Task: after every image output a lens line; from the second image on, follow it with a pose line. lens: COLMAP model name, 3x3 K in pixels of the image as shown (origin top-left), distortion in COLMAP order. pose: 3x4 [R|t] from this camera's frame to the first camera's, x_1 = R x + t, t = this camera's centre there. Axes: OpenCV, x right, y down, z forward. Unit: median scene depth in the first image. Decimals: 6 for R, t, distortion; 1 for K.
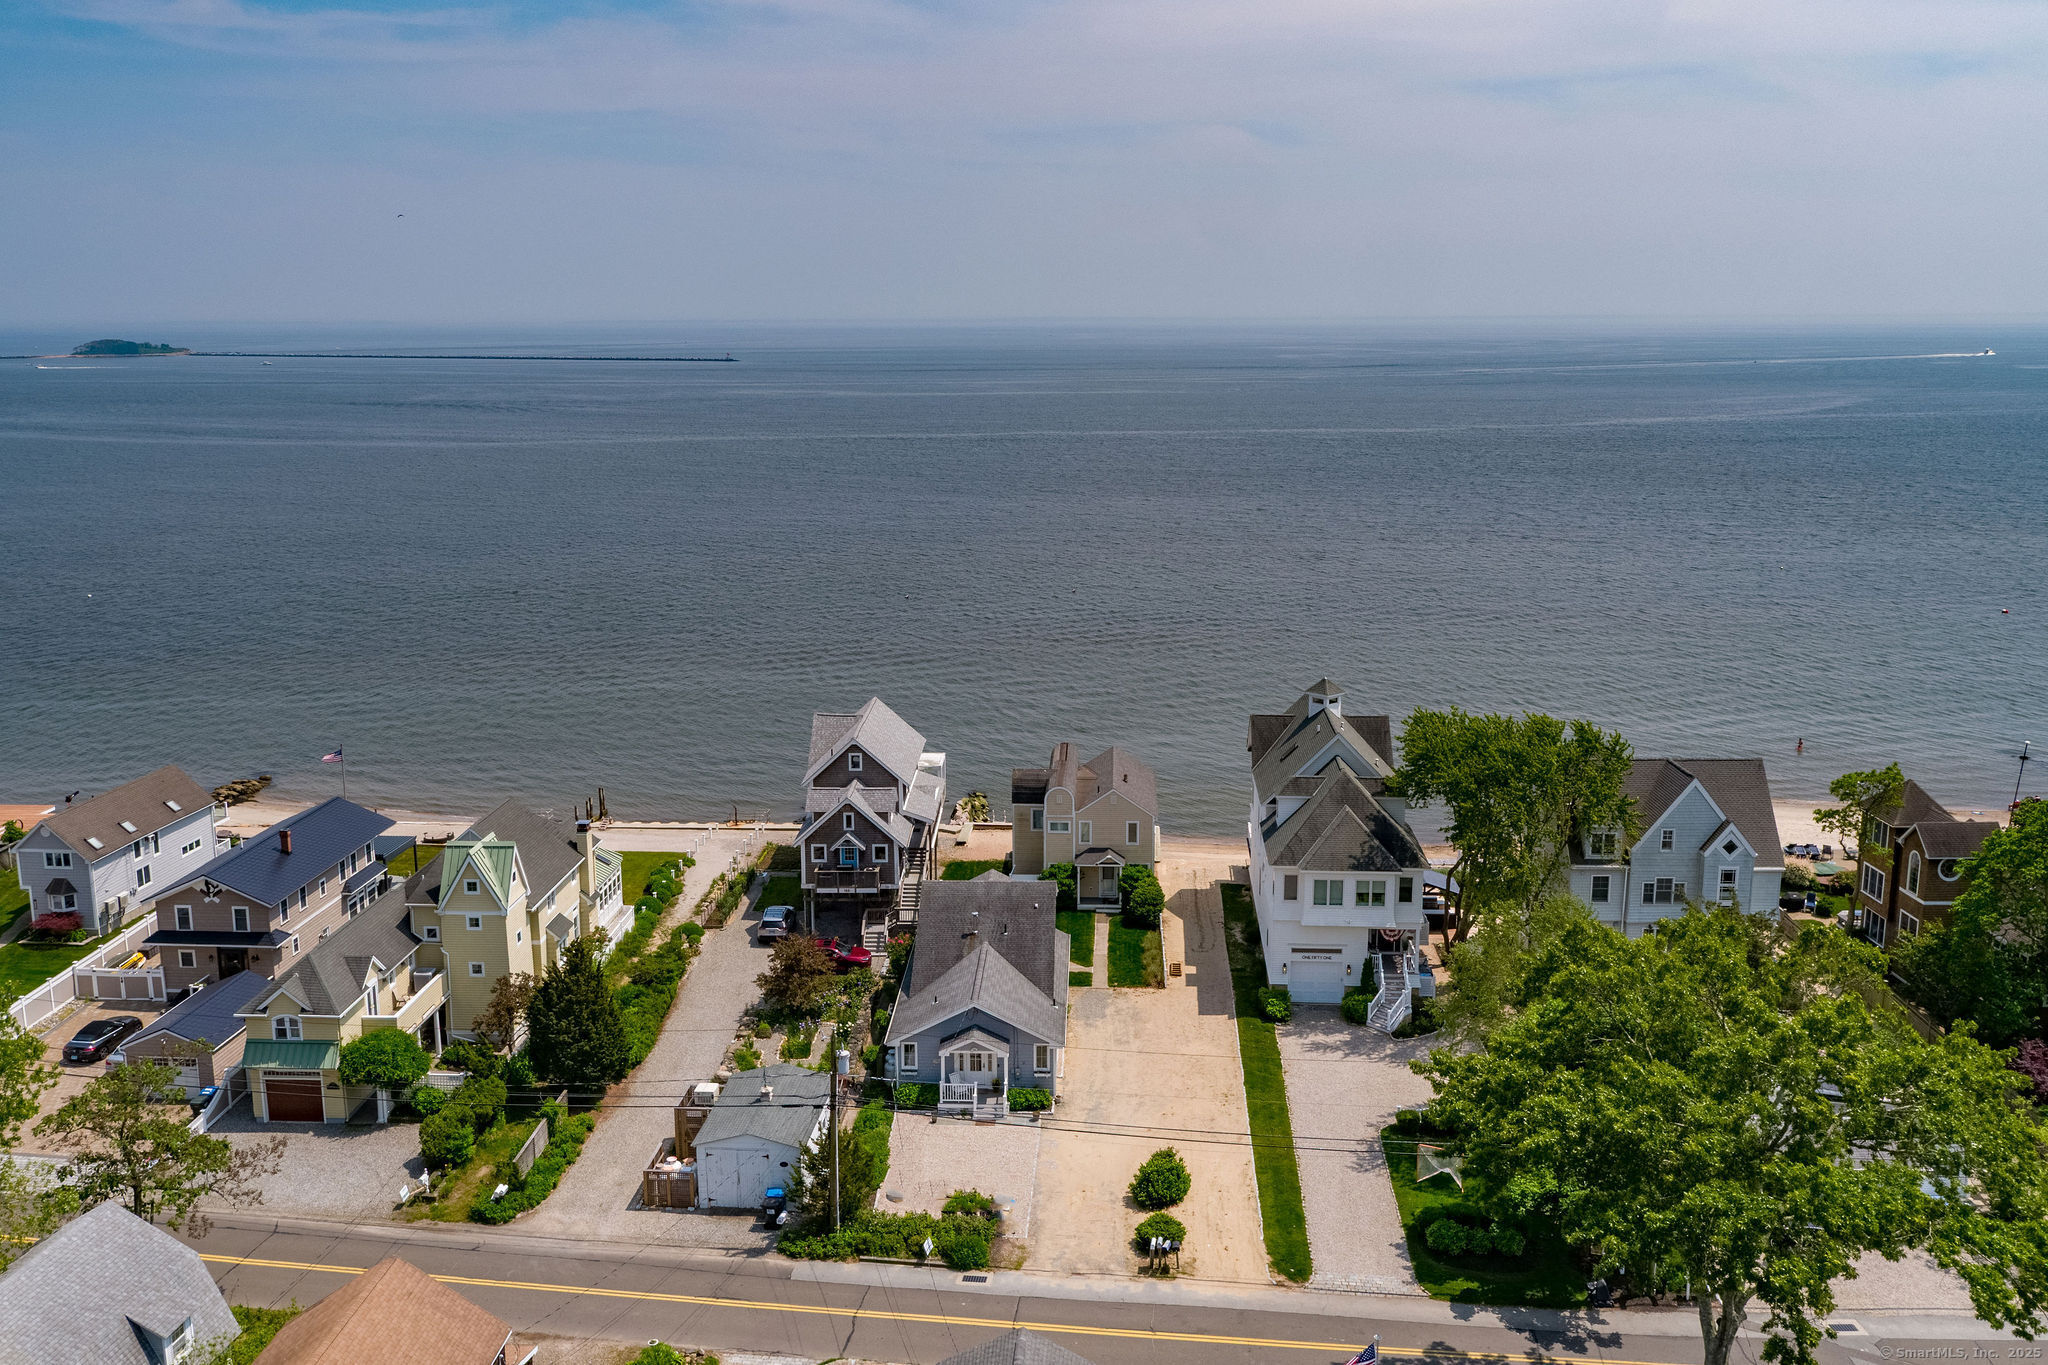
lens RADIAL K [[1763.9, 0, 1024.0], [0, 1763.9, 682.5], [0, 0, 1]] dist [0.005988, 0.006279]
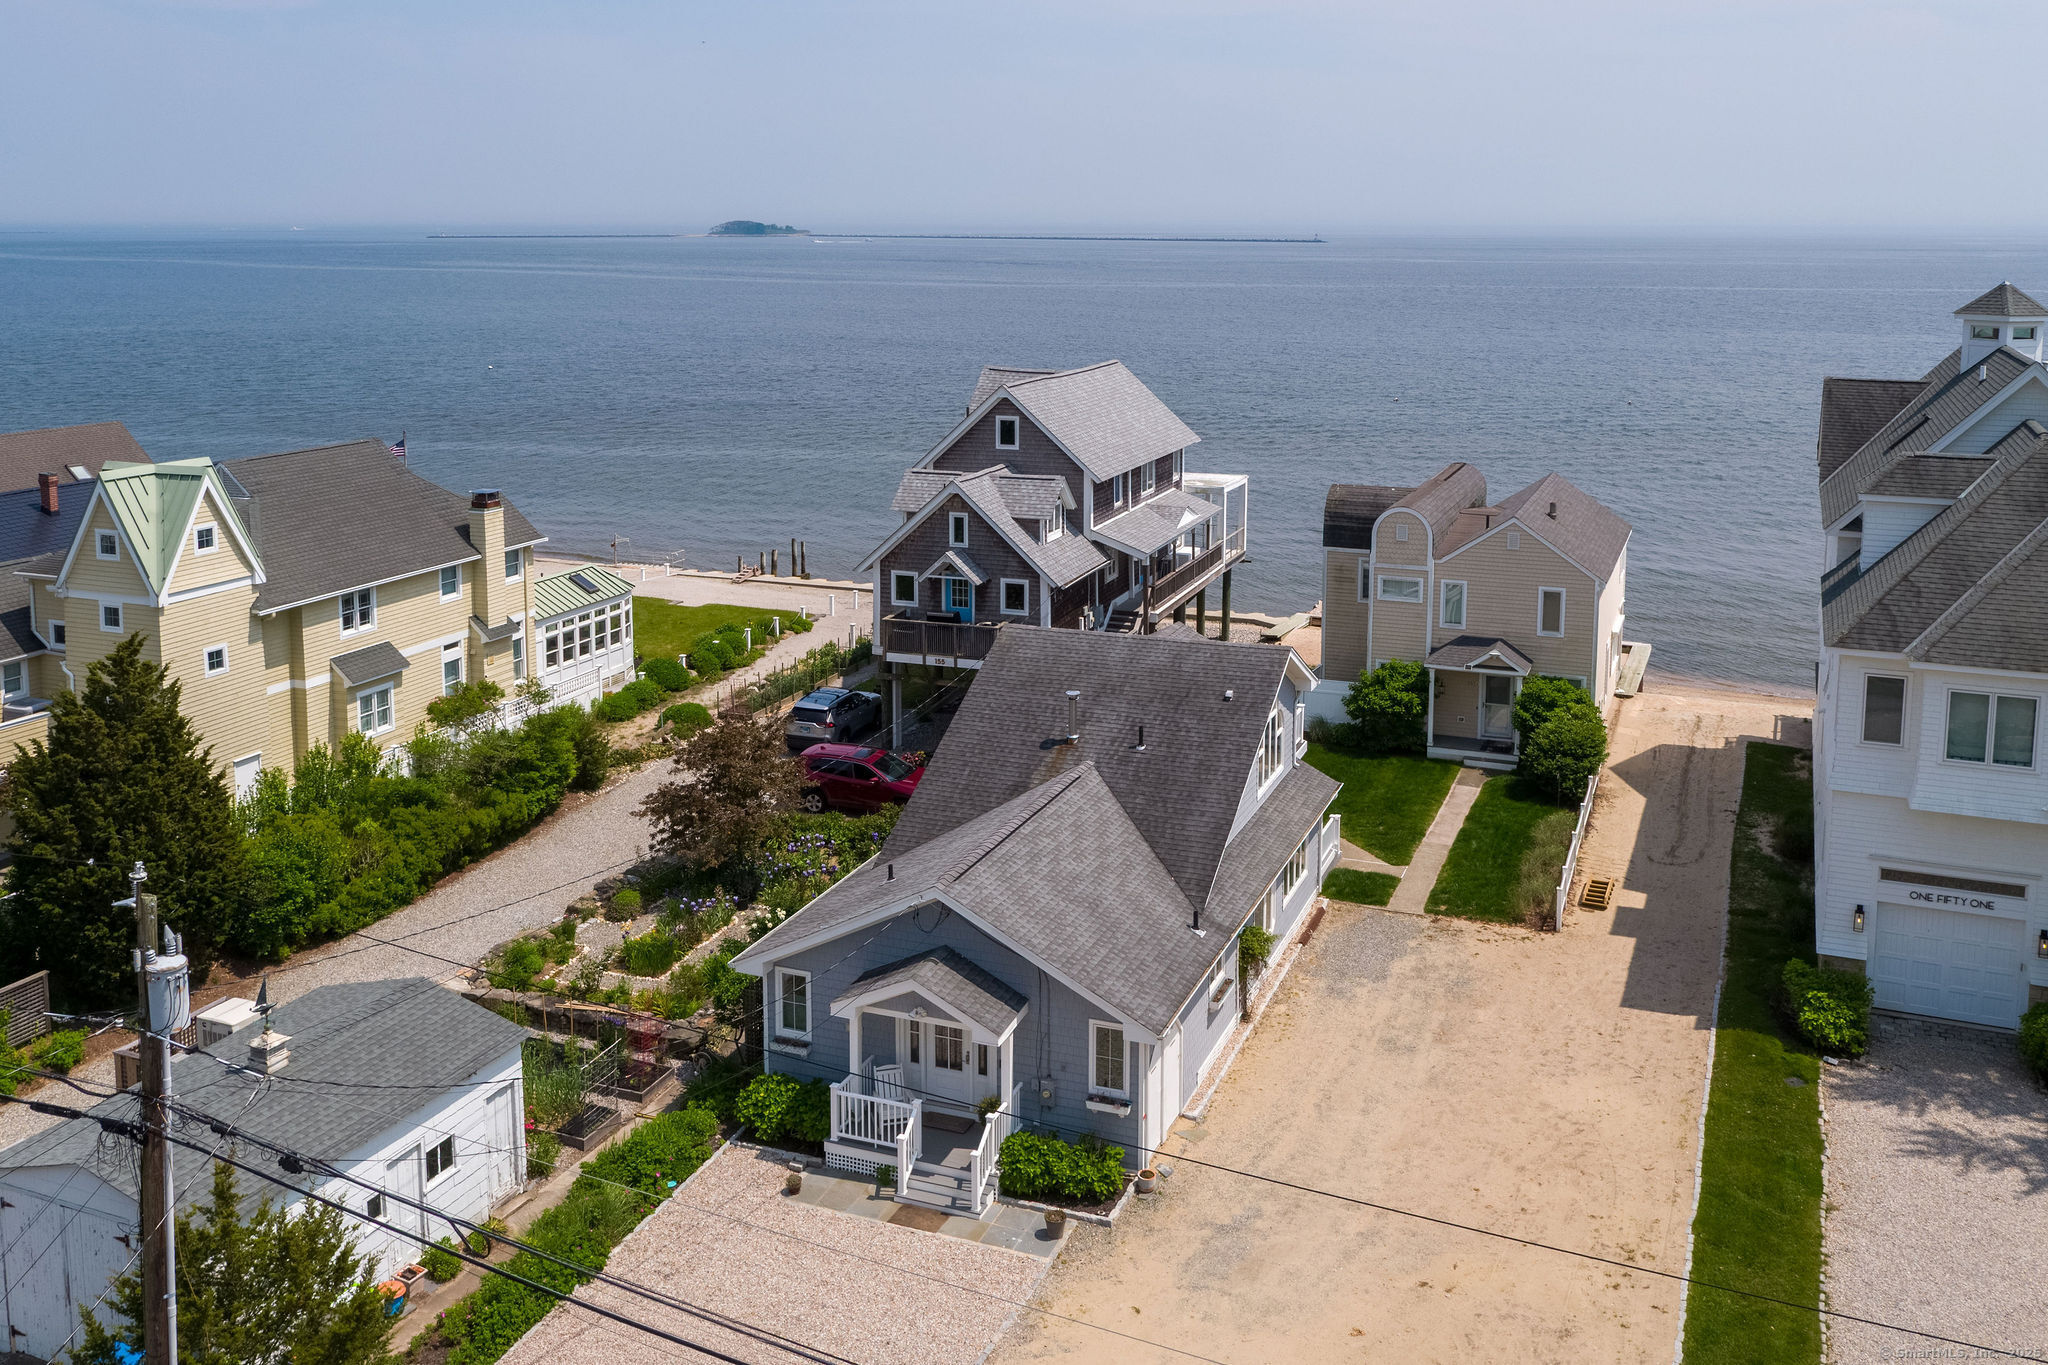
lens RADIAL K [[1797.2, 0, 1022.0], [0, 1797.2, 478.6], [0, 0, 1]] dist [0.003187, 0.000658]
pose [[0.943083, 0.048060, -0.329067, 0.096196], [-0.069418, 0.996154, -0.053461, 0.096121], [0.325232, 0.073262, 0.942792, 0.539196]]
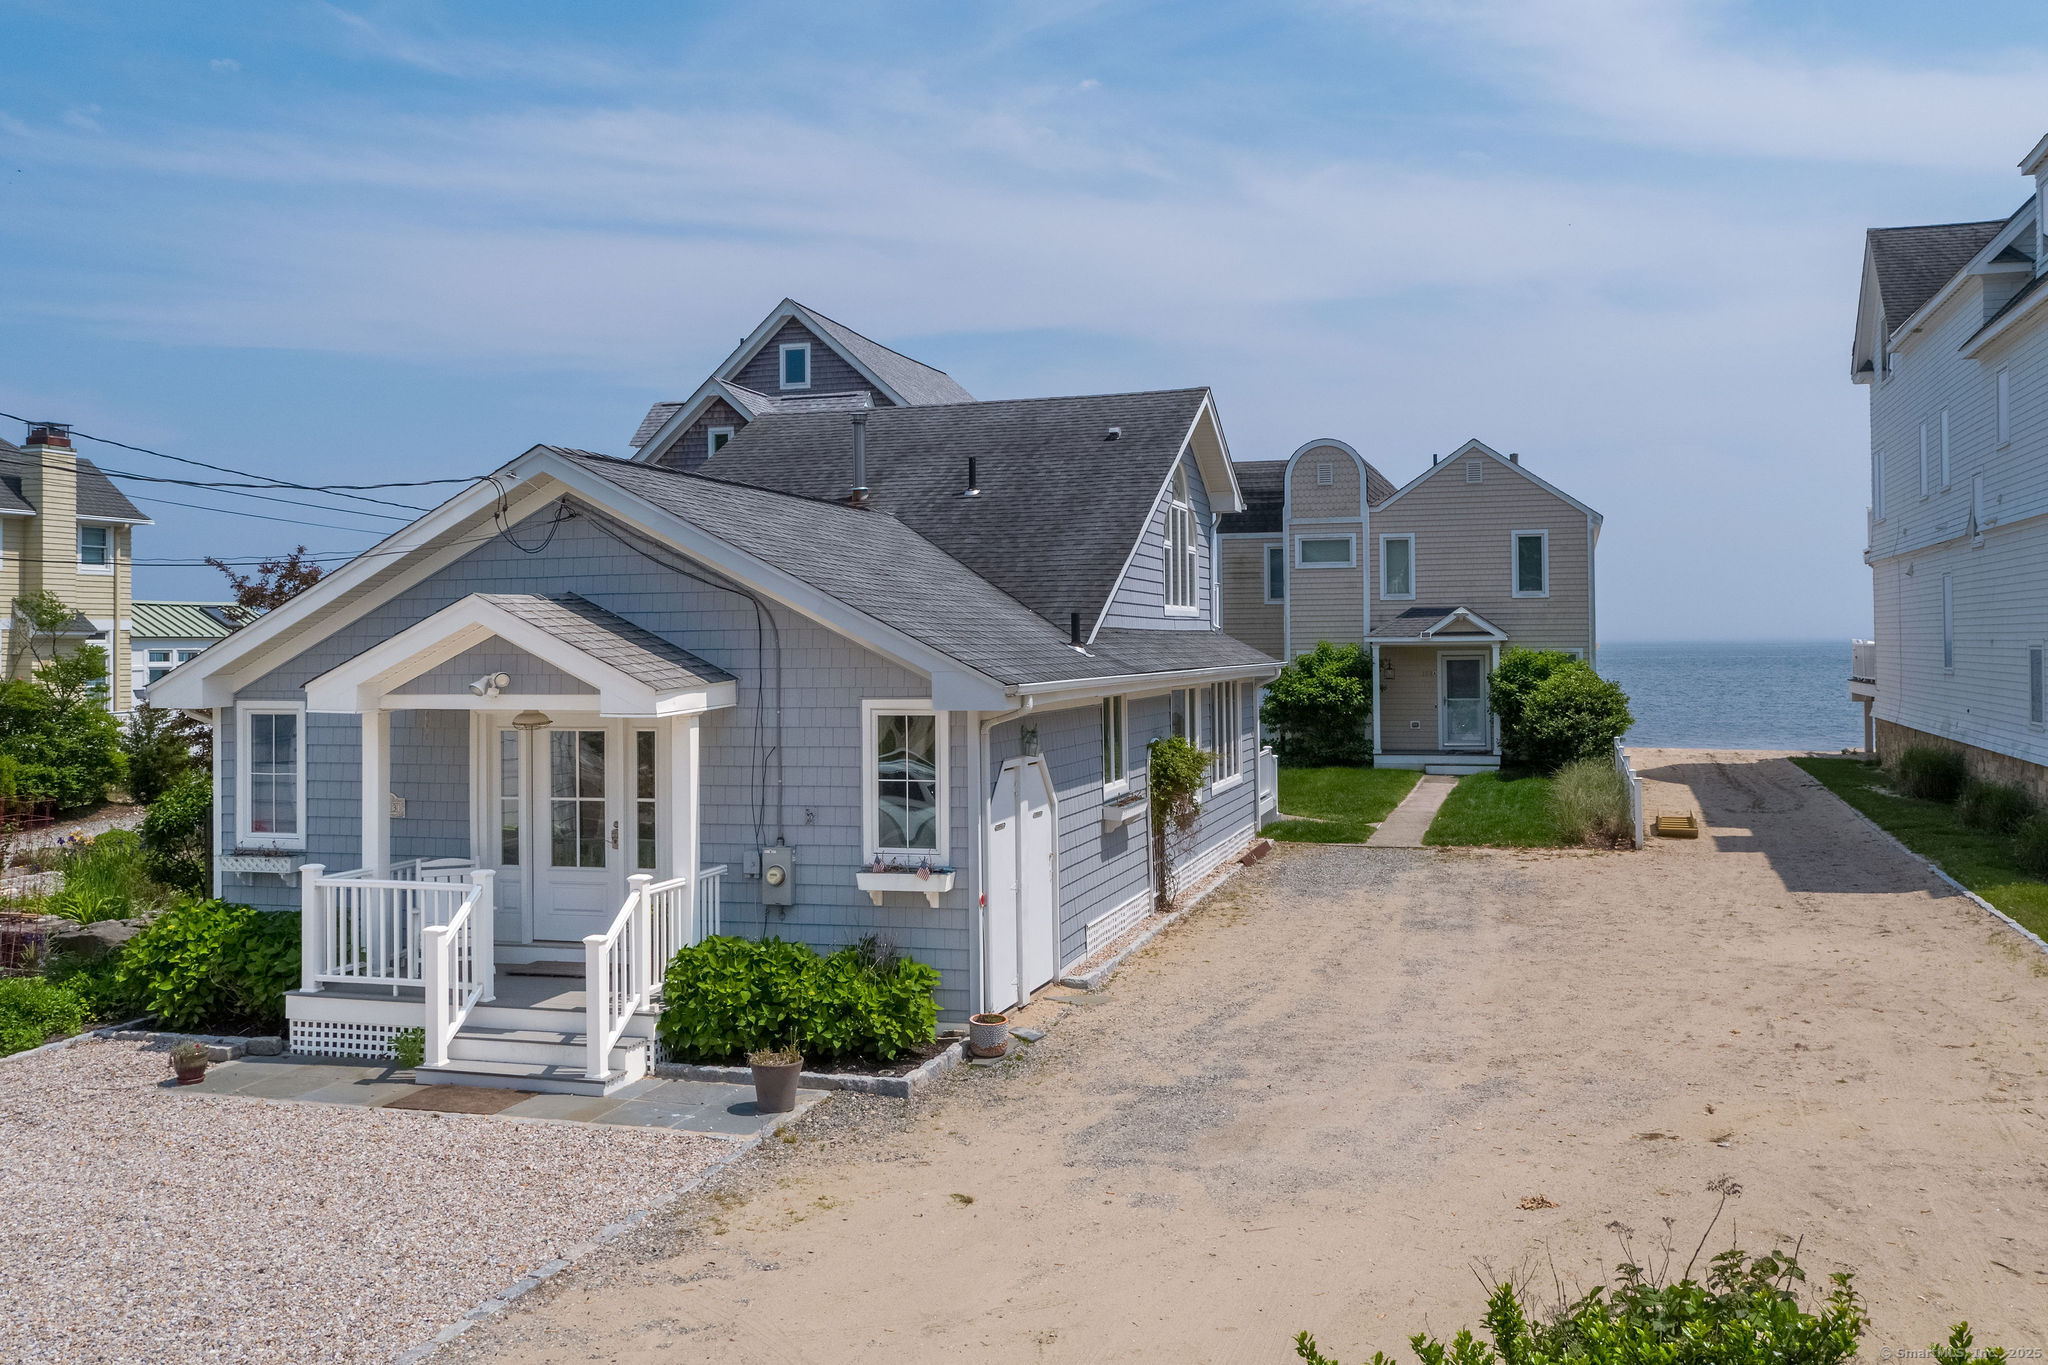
lens RADIAL K [[1740.5, 0, 1020.0], [0, 1740.5, 639.3], [0, 0, 1]] dist [0.001837, 0.008171]
pose [[0.968163, -0.009779, -0.250129, 0.055573], [-0.043232, 0.977689, -0.205561, 0.201182], [0.246559, 0.209830, 0.946140, 0.719143]]
